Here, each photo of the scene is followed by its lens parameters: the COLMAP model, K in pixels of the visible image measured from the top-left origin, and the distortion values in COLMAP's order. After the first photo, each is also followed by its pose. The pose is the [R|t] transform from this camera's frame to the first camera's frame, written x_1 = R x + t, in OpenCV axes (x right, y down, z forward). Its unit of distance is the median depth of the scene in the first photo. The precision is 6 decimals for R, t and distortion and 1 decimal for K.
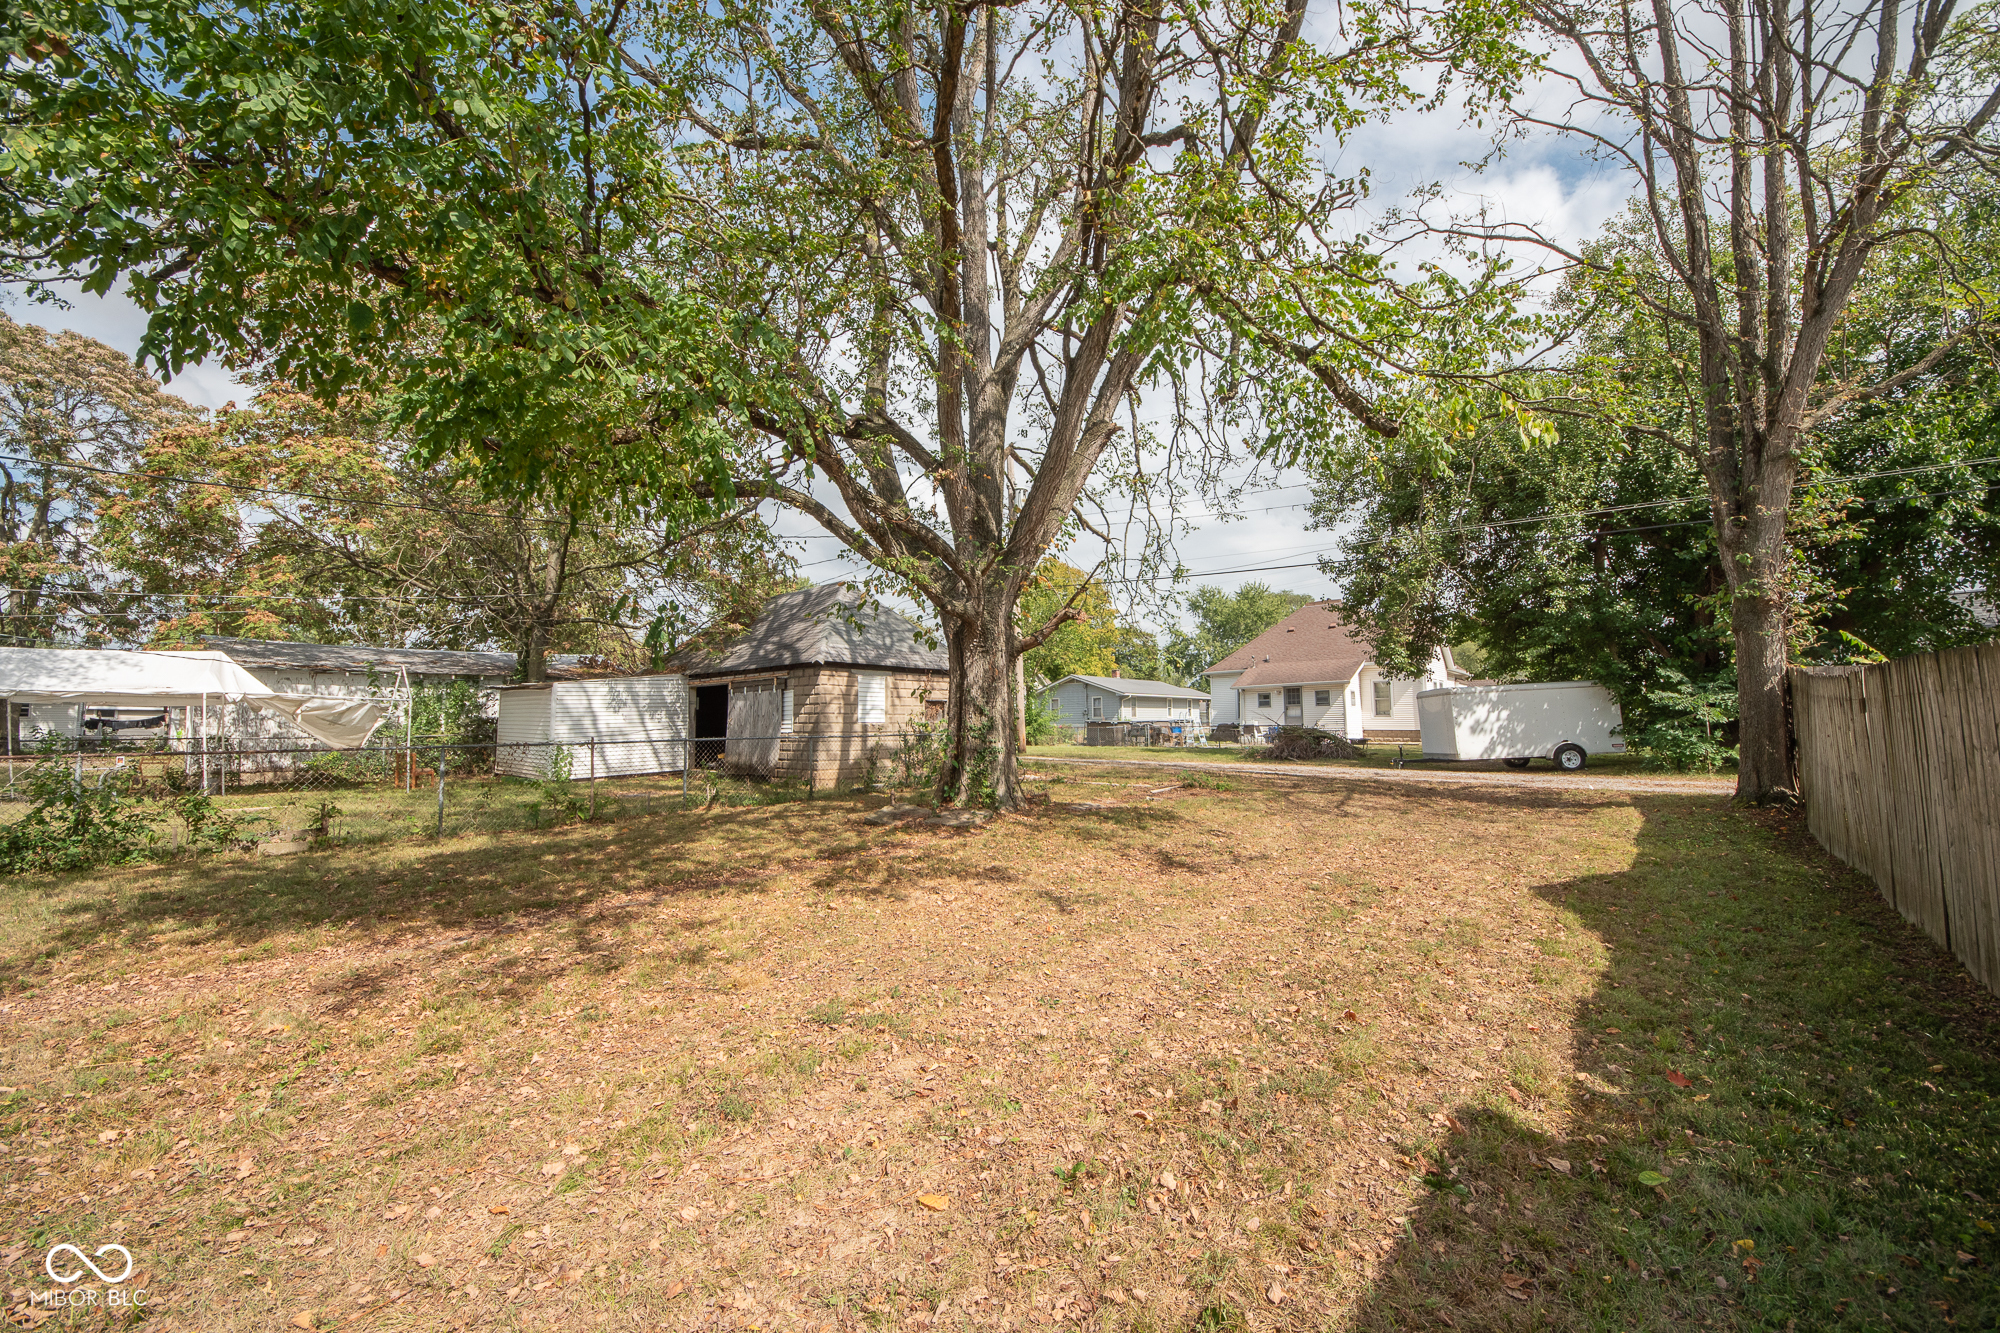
lens RADIAL K [[728.5, 0, 1004.8], [0, 728.5, 669.1], [0, 0, 1]] dist [-0.001566, -0.007457]
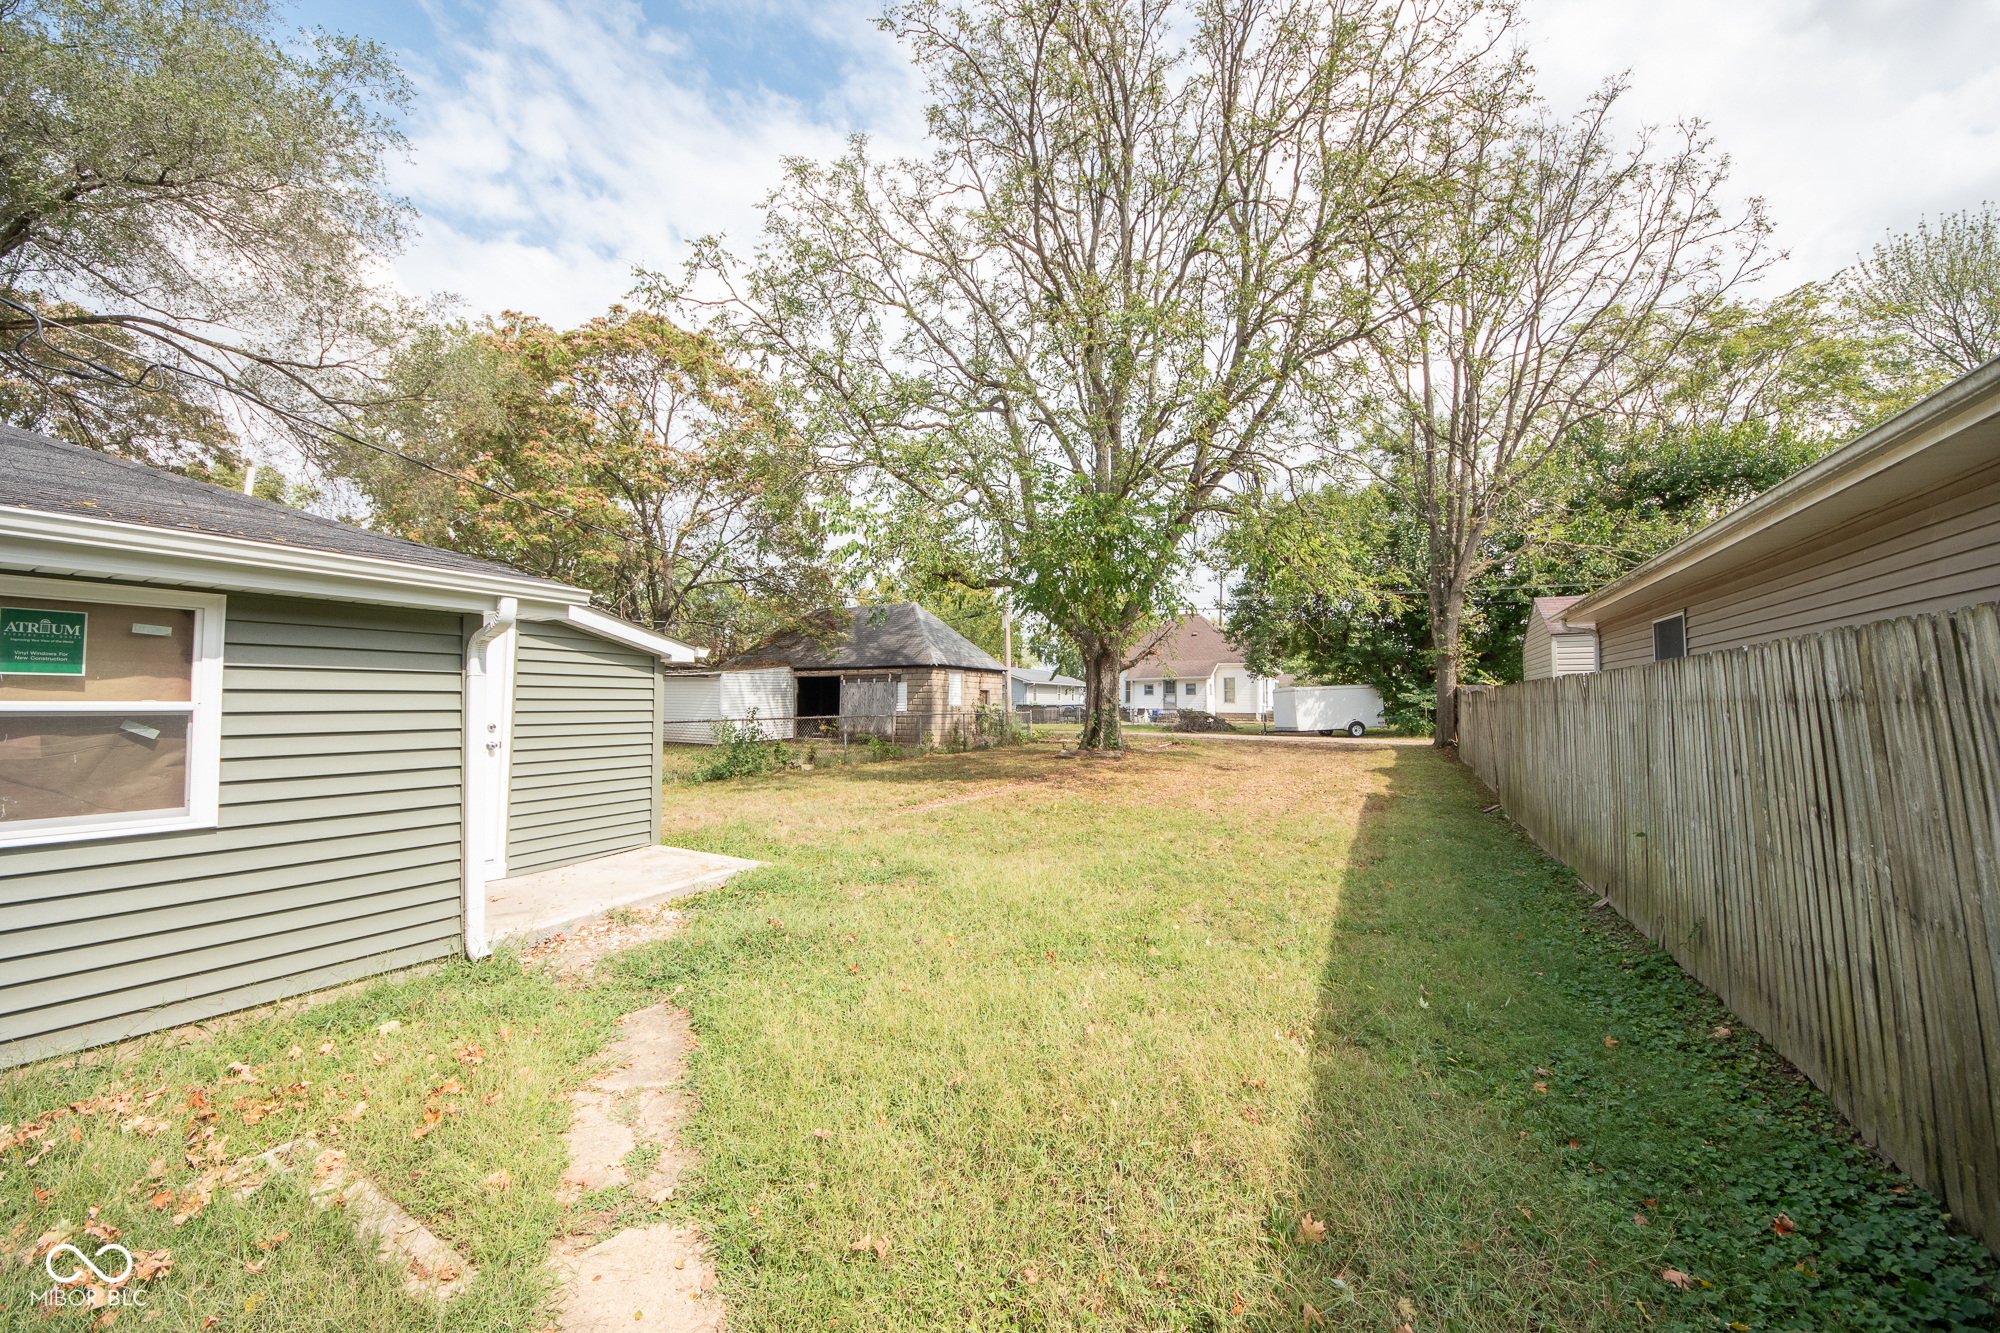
lens RADIAL K [[728.5, 0, 1004.8], [0, 728.5, 669.1], [0, 0, 1]] dist [-0.001566, -0.007457]
pose [[0.970123, 0.022325, 0.241584, -0.449603], [-0.028842, 0.999308, 0.023473, -0.037485], [-0.240893, -0.029739, 0.970096, -0.468419]]
